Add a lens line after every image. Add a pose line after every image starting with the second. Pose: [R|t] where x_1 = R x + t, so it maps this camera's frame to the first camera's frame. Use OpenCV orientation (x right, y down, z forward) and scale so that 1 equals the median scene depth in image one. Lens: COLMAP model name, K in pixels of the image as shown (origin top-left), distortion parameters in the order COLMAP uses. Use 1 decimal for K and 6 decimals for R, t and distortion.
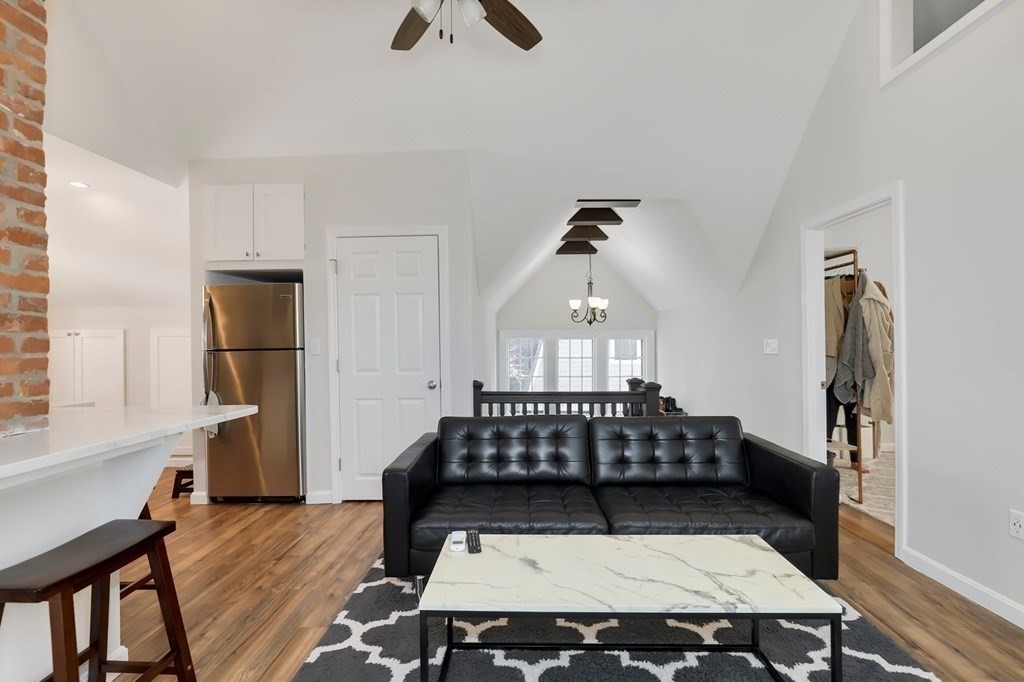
lens RADIAL K [[484.2, 0, 512.6], [0, 484.2, 329.4], [0, 0, 1]] dist [-0.004716, -0.000981]
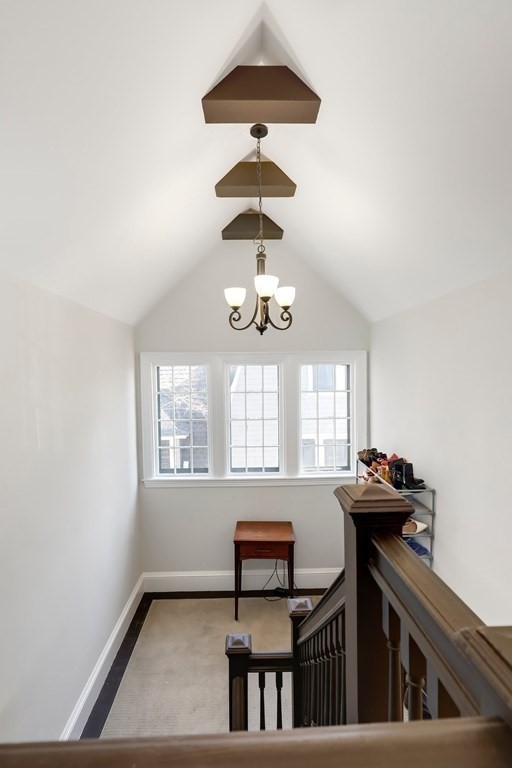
lens RADIAL K [[363.2, 0, 257.9], [0, 363.2, 383.4], [0, 0, 1]] dist [-0.004716, -0.000981]
pose [[0.998670, -0.009856, 0.050598, 0.132880], [0.007536, 0.998921, 0.045837, 0.027276], [-0.050995, -0.045394, 0.997667, 0.584750]]
